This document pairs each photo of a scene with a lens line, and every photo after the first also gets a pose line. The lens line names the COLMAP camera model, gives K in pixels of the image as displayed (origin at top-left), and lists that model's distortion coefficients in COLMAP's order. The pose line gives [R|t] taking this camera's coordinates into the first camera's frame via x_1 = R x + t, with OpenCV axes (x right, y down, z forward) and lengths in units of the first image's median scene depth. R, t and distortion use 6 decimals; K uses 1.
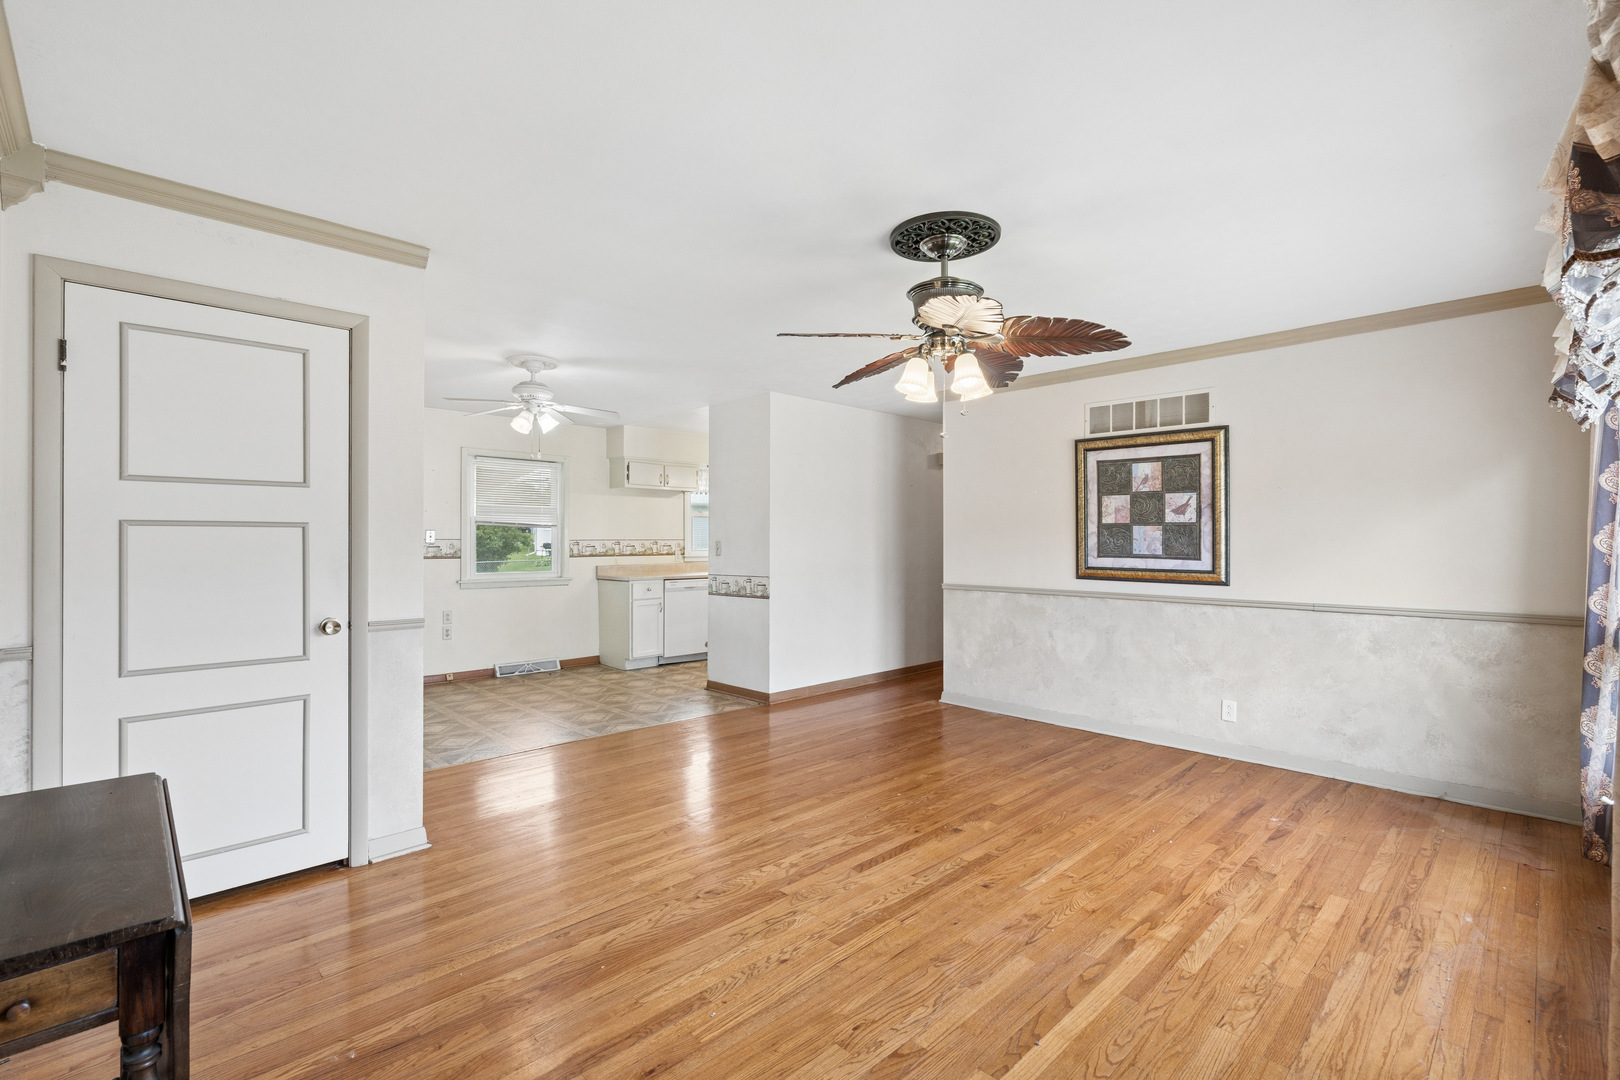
lens RADIAL K [[731.9, 0, 813.8], [0, 731.9, 538.8], [0, 0, 1]] dist [-0.004241, 0.002096]
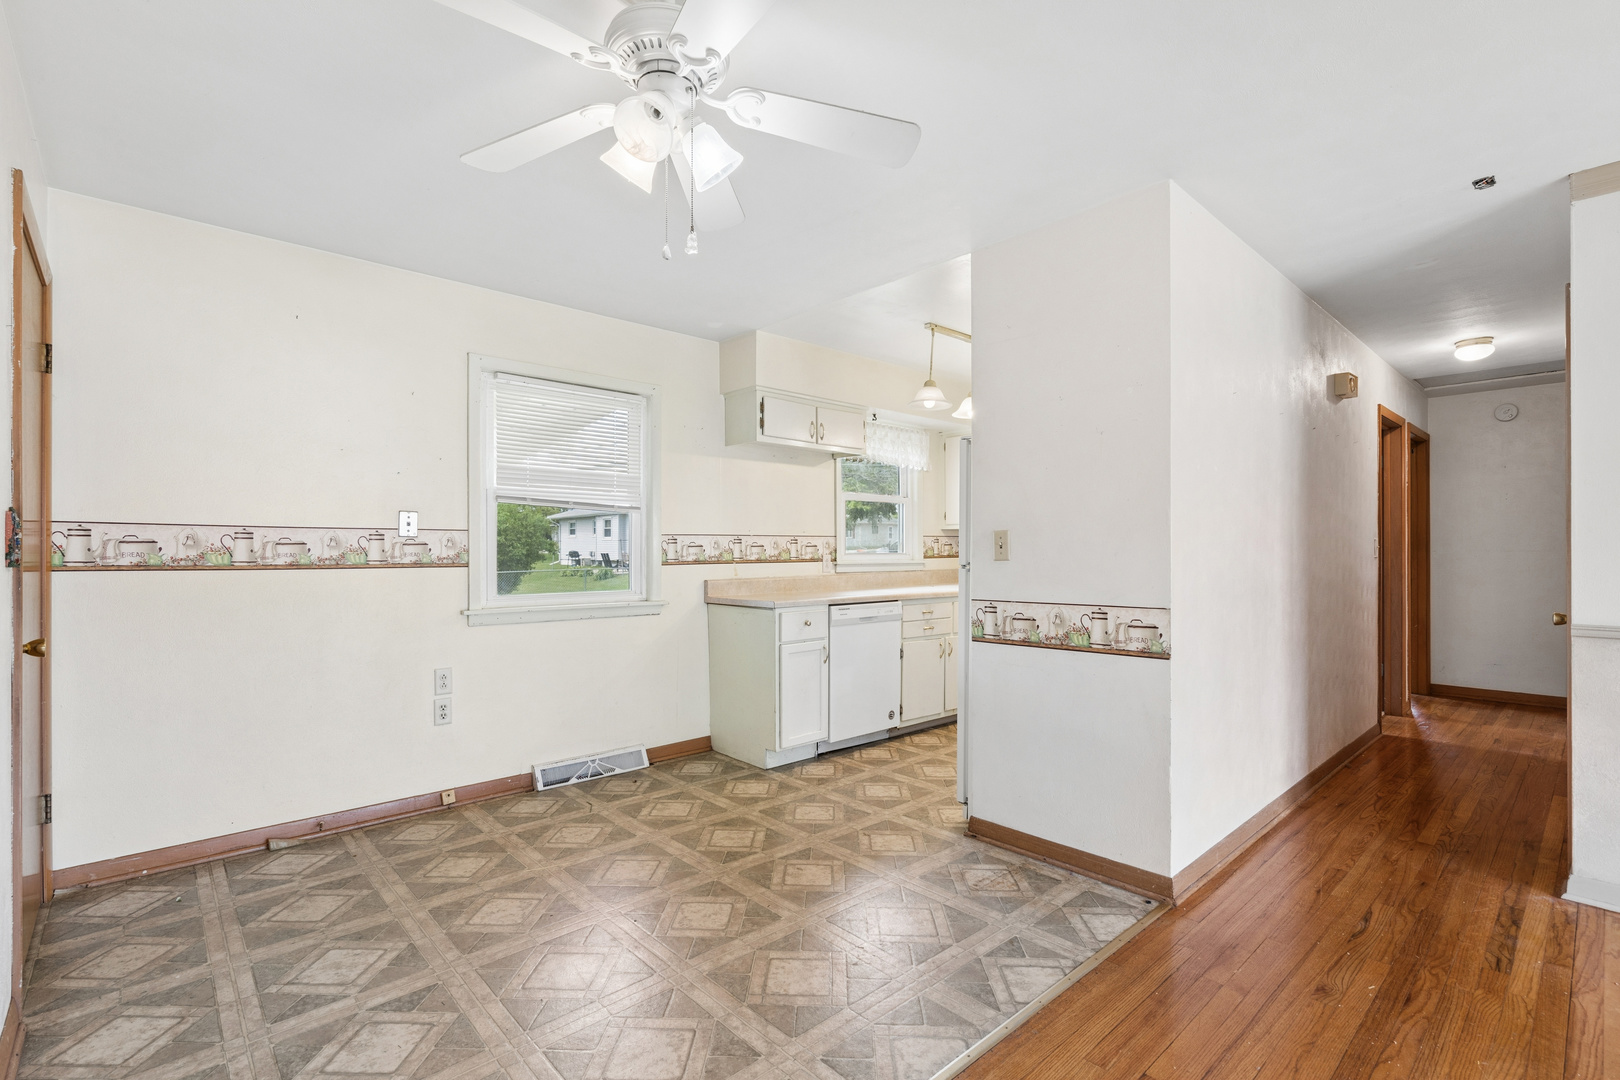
lens RADIAL K [[731.9, 0, 811.5], [0, 731.9, 556.2], [0, 0, 1]] dist [-0.004241, 0.002096]
pose [[0.999644, -0.000886, -0.026683, -0.307592], [0.001170, 0.999943, 0.010636, 0.019128], [0.026672, -0.010663, 0.999587, 0.665191]]
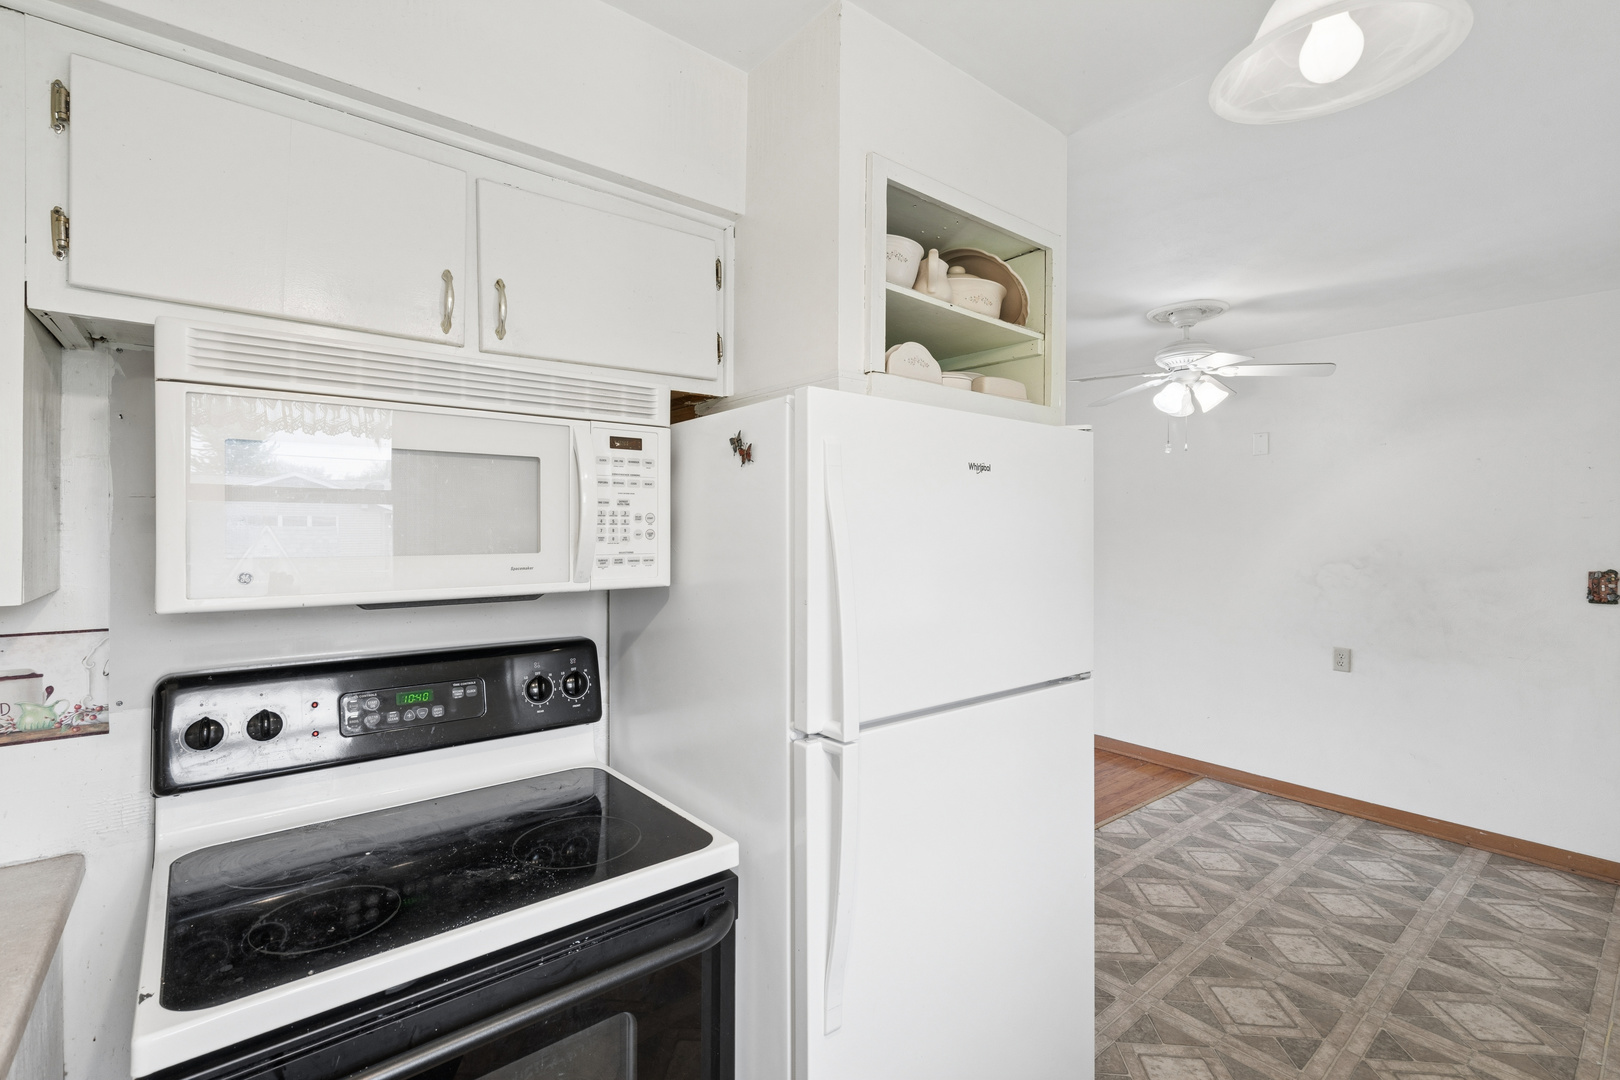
lens RADIAL K [[731.9, 0, 821.9], [0, 731.9, 530.8], [0, 0, 1]] dist [-0.004241, 0.002096]
pose [[-0.997611, -0.007476, 0.068676, -0.084915], [-0.007309, 0.999970, 0.002687, -0.032458], [-0.068694, 0.002179, -0.997635, 1.682351]]
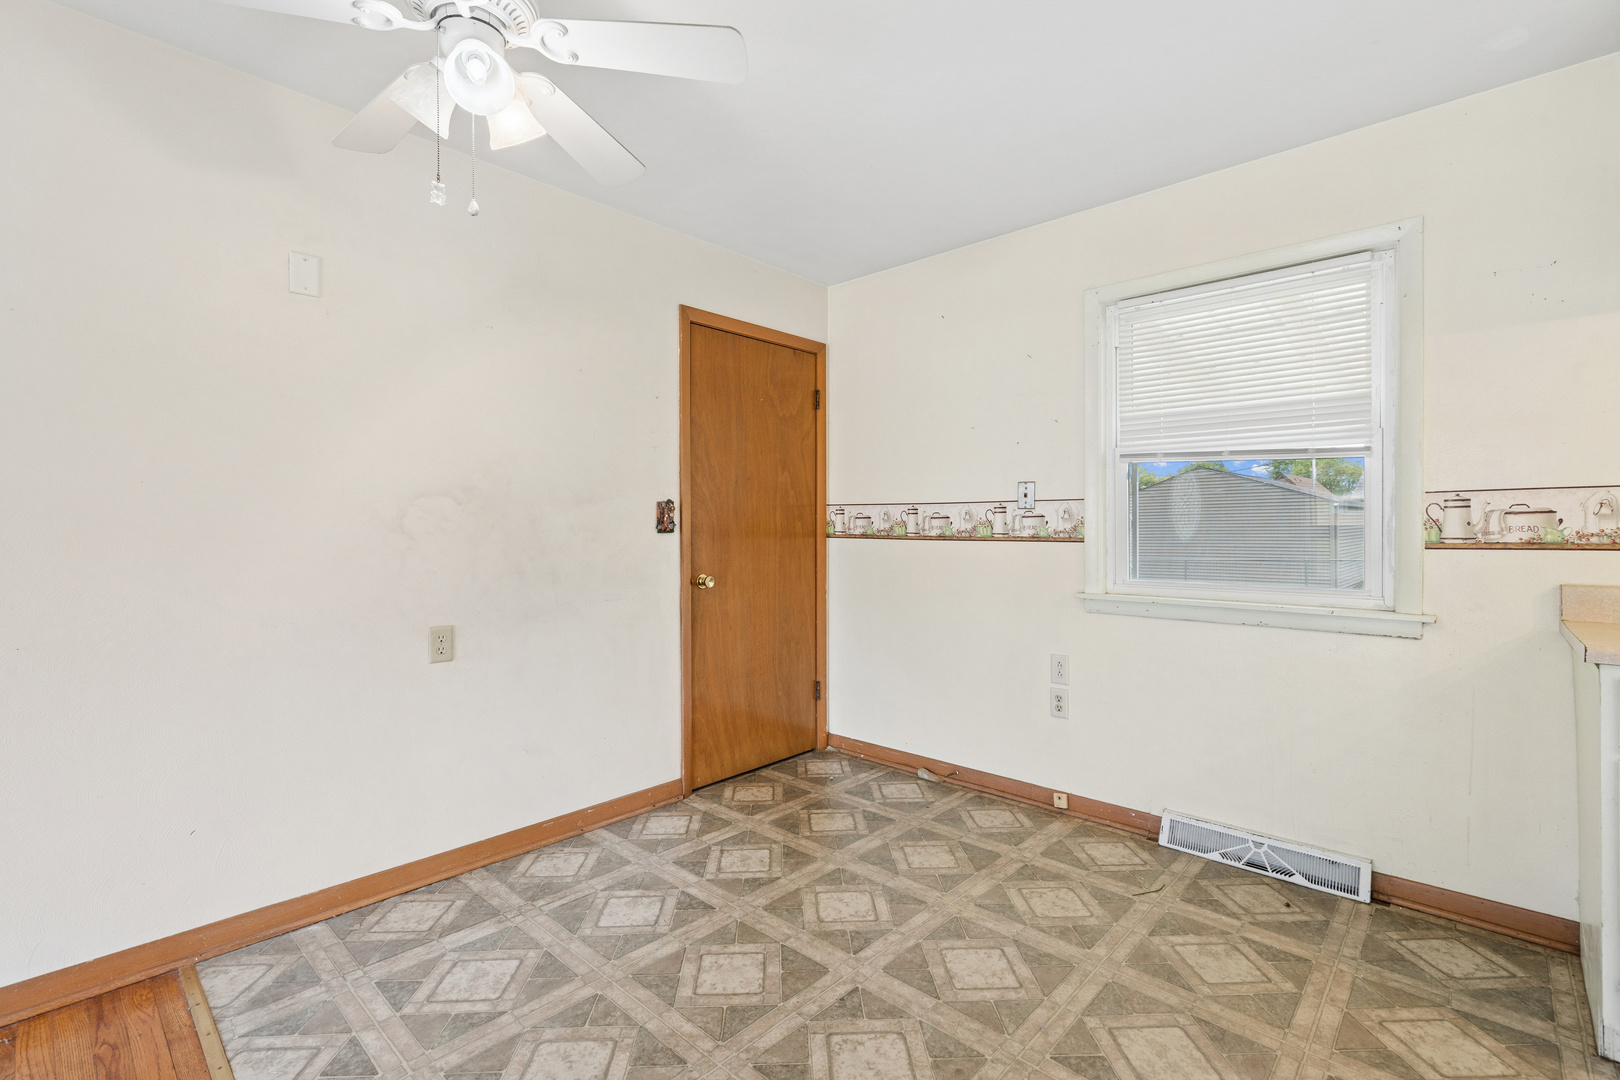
lens RADIAL K [[731.9, 0, 806.4], [0, 731.9, 528.8], [0, 0, 1]] dist [-0.004241, 0.002096]
pose [[0.049718, 0.004184, -0.998755, -0.066303], [0.006354, 0.999970, 0.004506, 0.021353], [0.998743, -0.006570, 0.049690, 1.101973]]
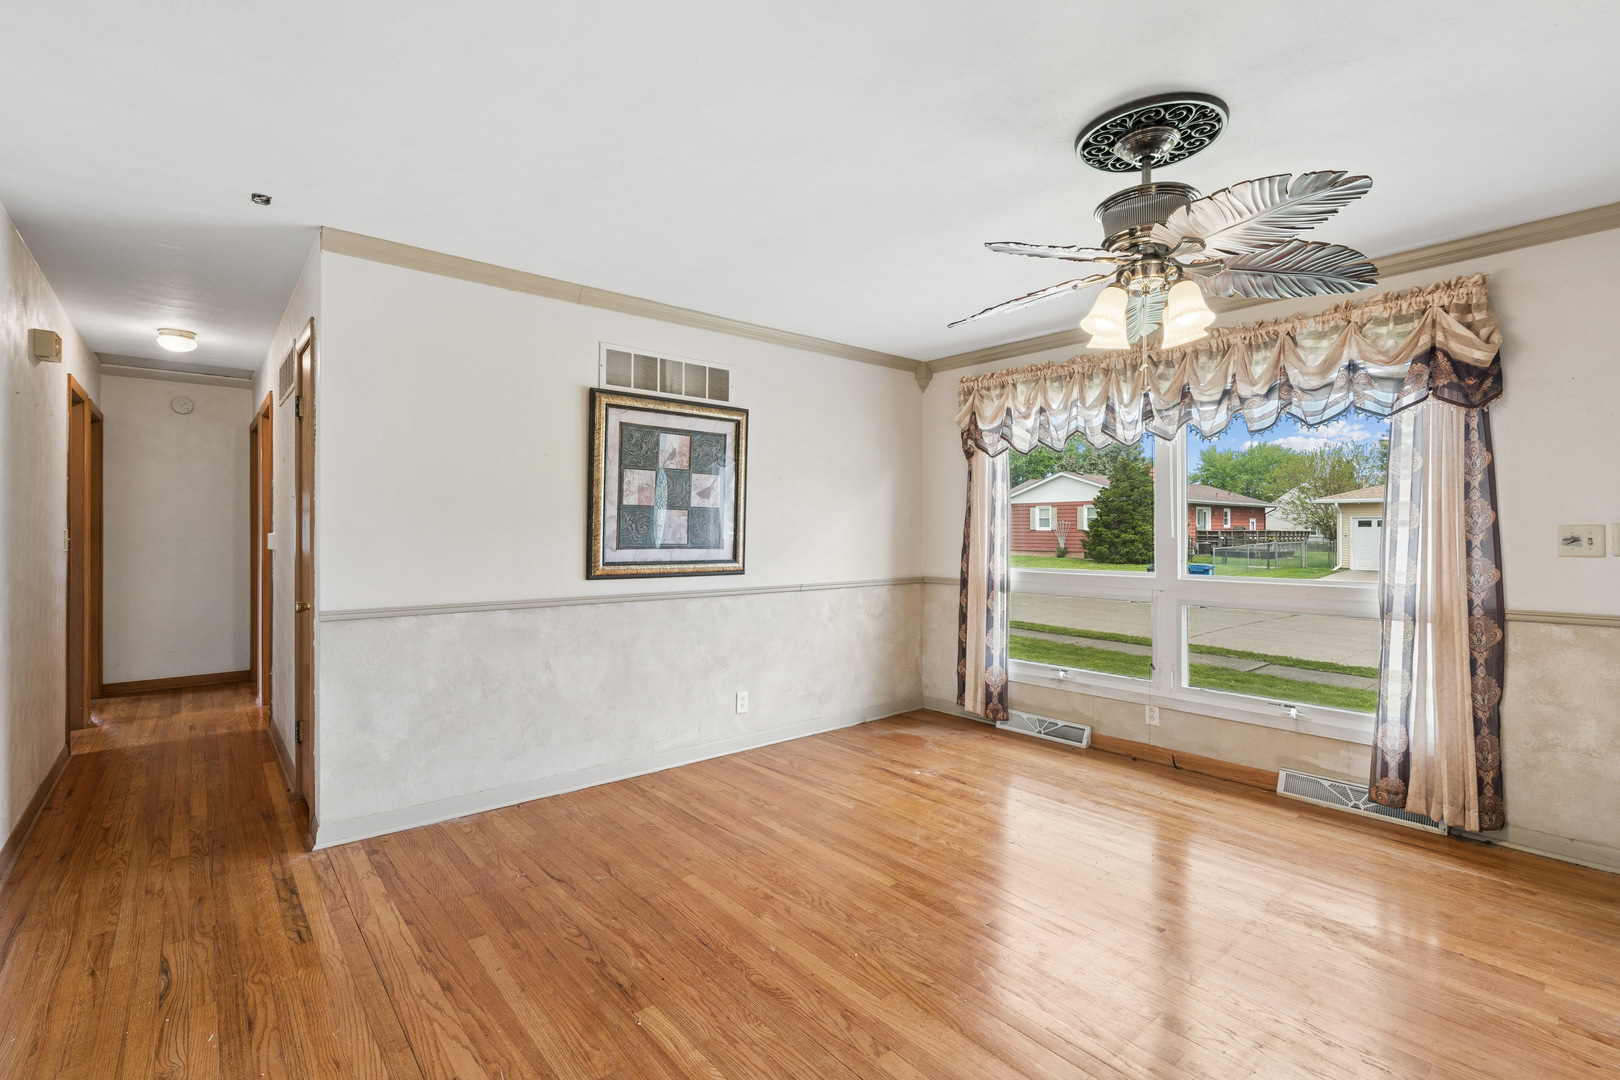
lens RADIAL K [[731.9, 0, 811.4], [0, 731.9, 532.2], [0, 0, 1]] dist [-0.004241, 0.002096]
pose [[0.064196, -0.001364, 0.997936, -0.355732], [-0.004761, 0.999987, 0.001673, 0.005575], [-0.997926, -0.004858, 0.064189, 0.749599]]
